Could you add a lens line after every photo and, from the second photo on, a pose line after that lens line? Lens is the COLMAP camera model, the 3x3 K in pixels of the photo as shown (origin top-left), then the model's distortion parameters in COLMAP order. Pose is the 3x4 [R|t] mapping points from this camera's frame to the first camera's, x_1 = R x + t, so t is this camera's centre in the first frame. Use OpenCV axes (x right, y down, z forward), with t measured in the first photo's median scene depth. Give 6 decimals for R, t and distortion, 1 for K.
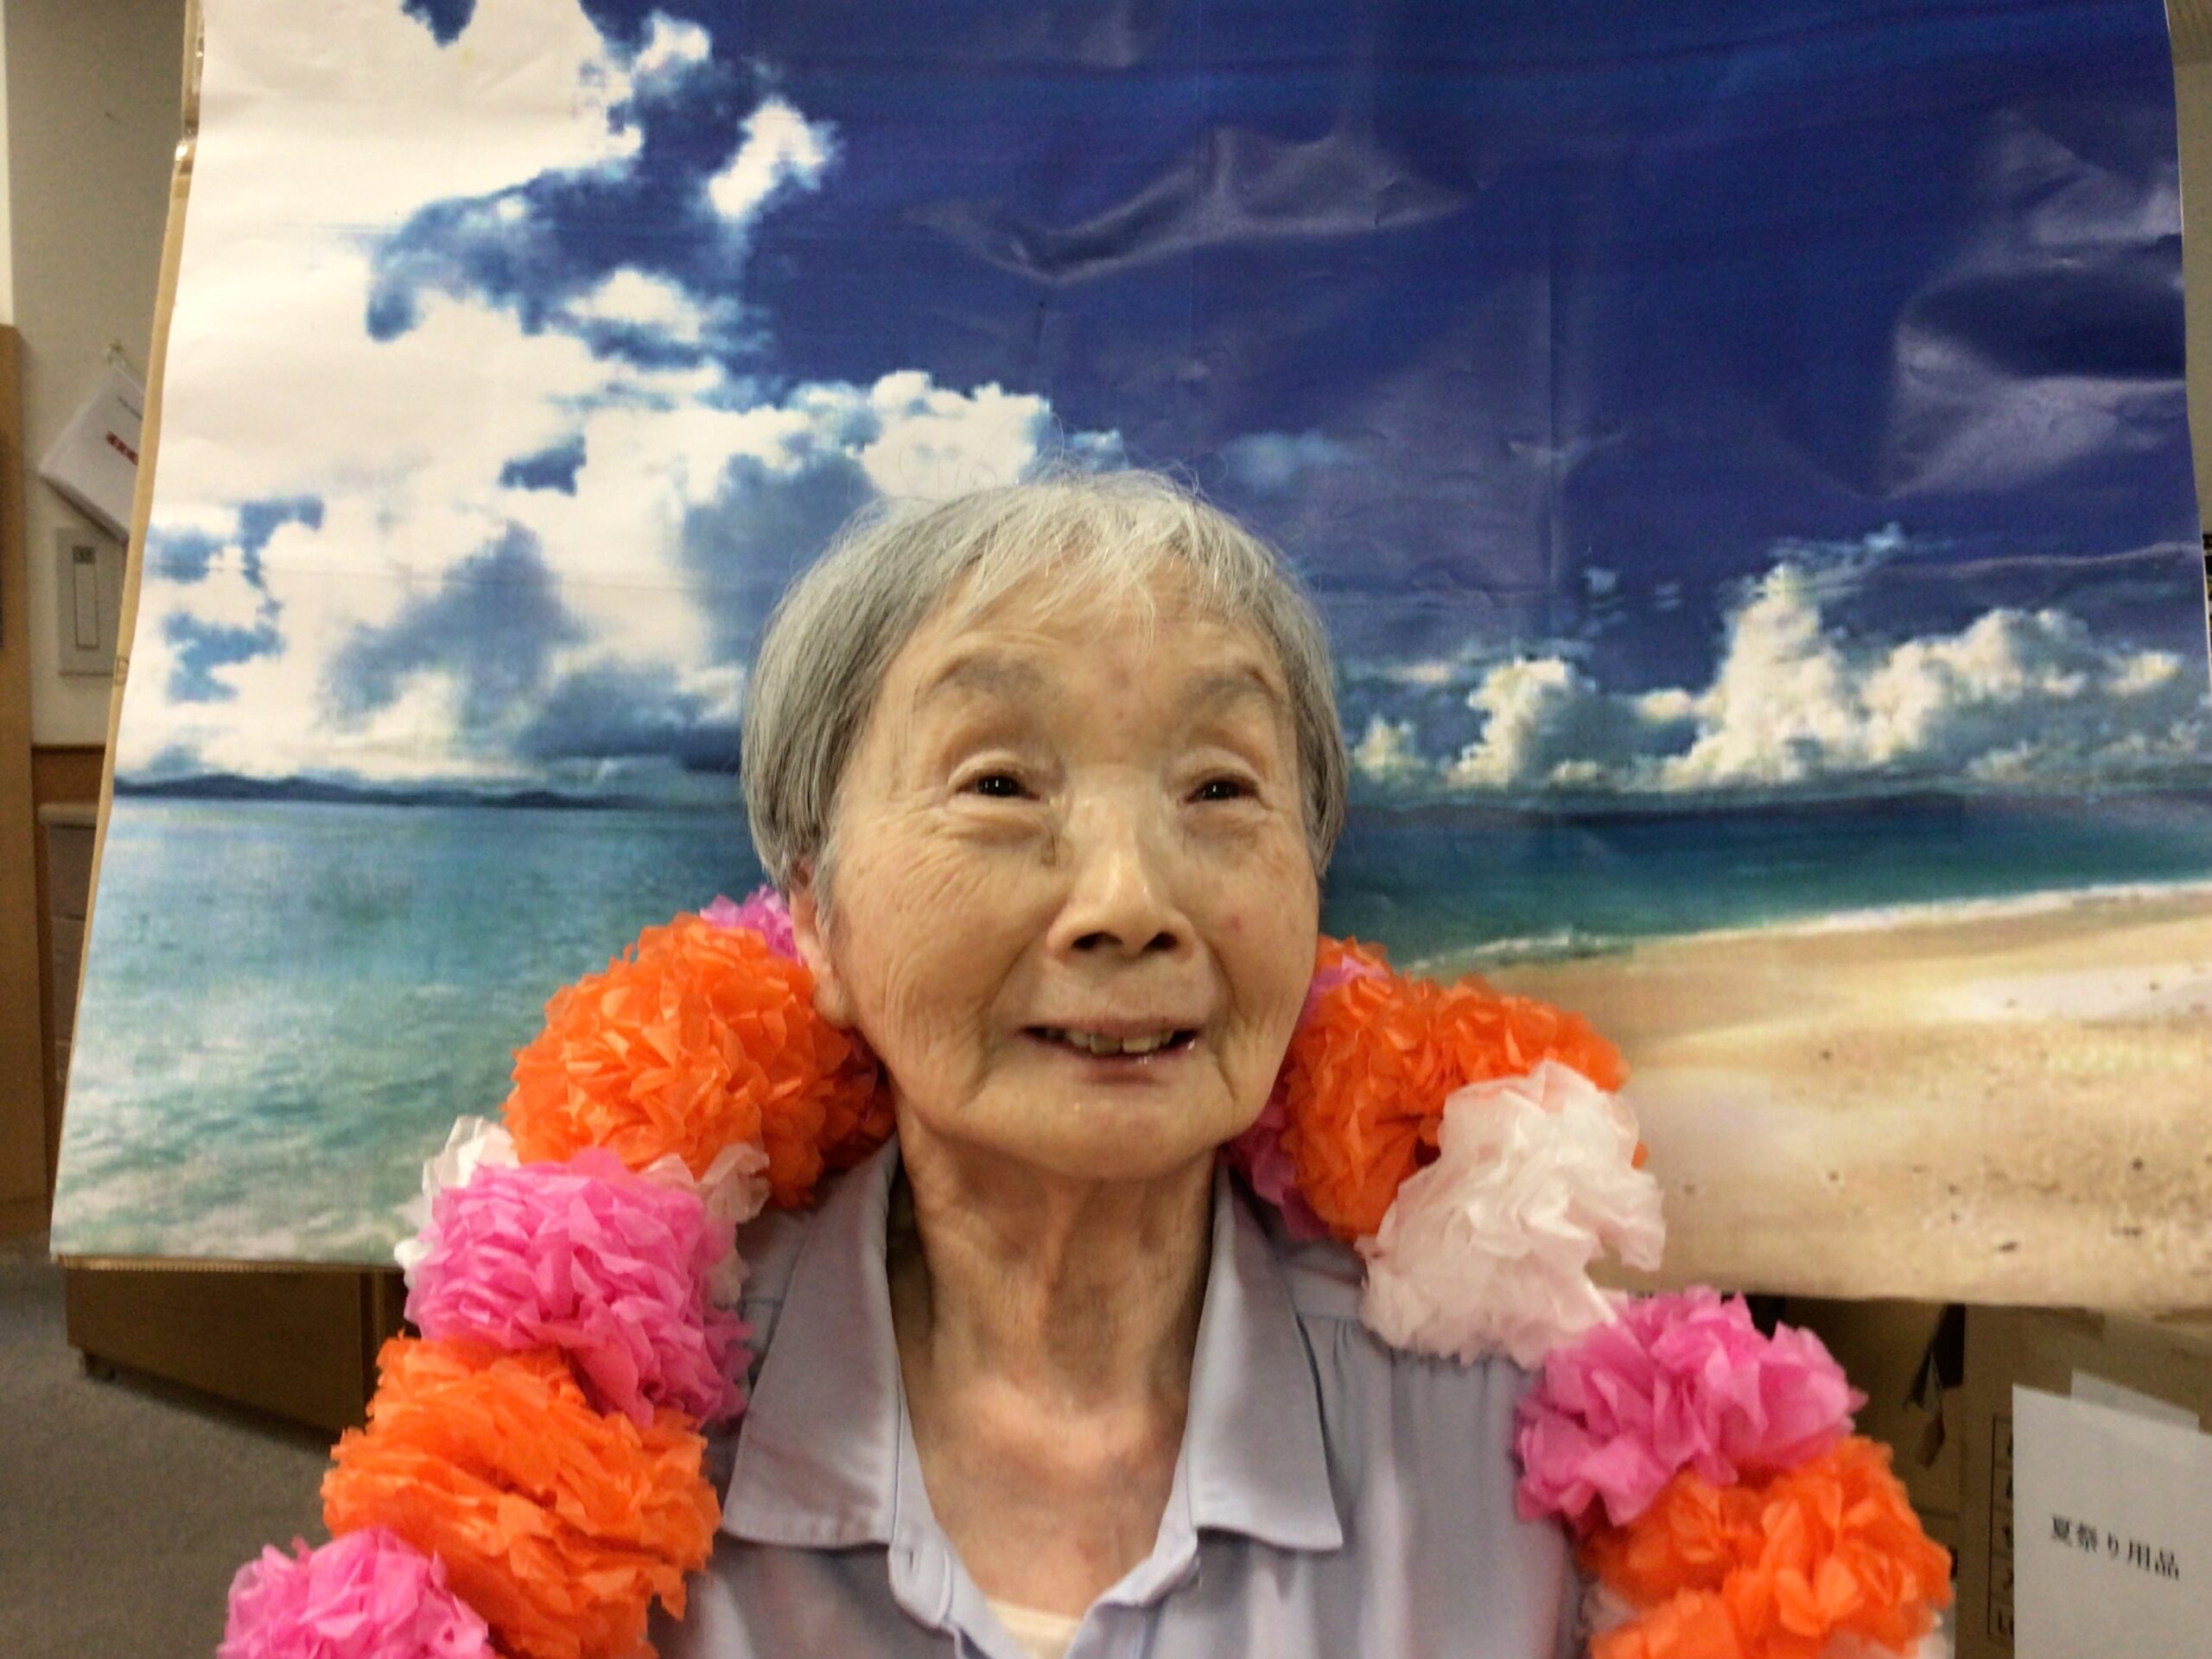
lens RADIAL K [[2002.5, 0, 1088.4], [0, 2002.5, 828.5], [0, 0, 1]] dist [0.020626, 0.000000]
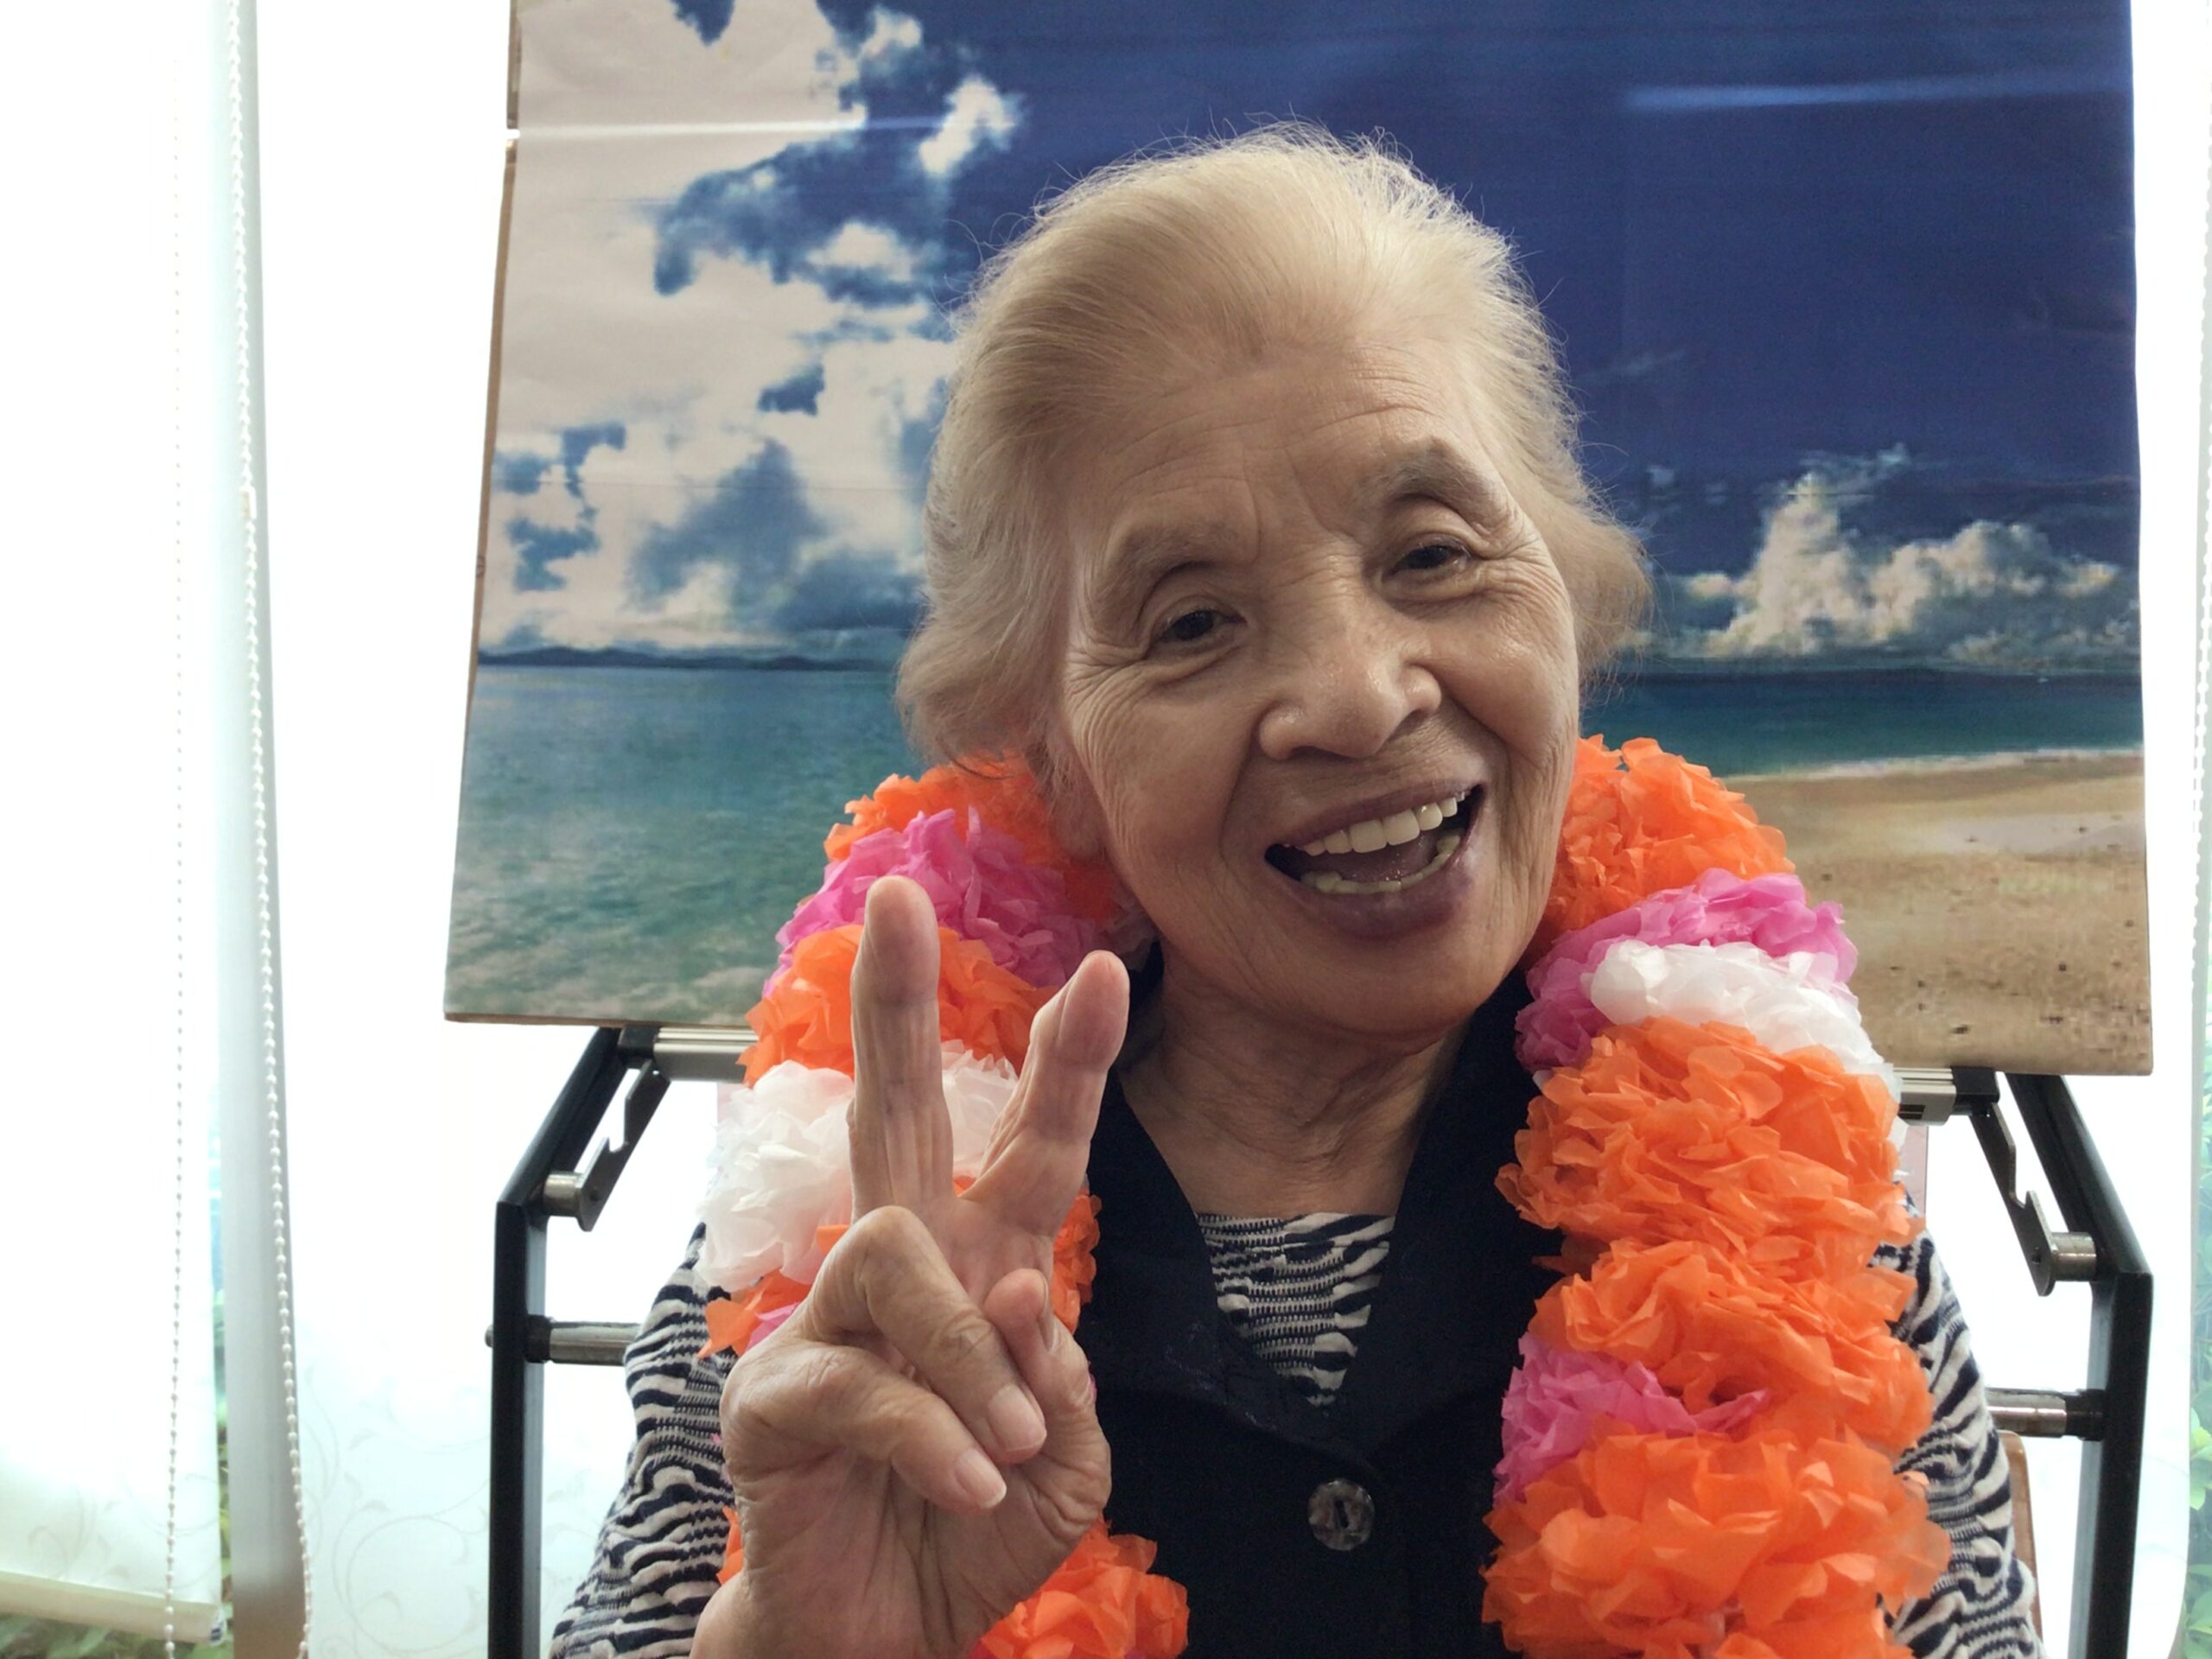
lens RADIAL K [[2002.5, 0, 1053.6], [0, 2002.5, 815.1], [0, 0, 1]] dist [0.020626, 0.000000]
pose [[0.998068, 0.008611, -0.061535, -0.033731], [-0.002229, 0.994675, 0.103034, -0.051472], [0.062095, -0.102697, 0.992773, -0.257119]]
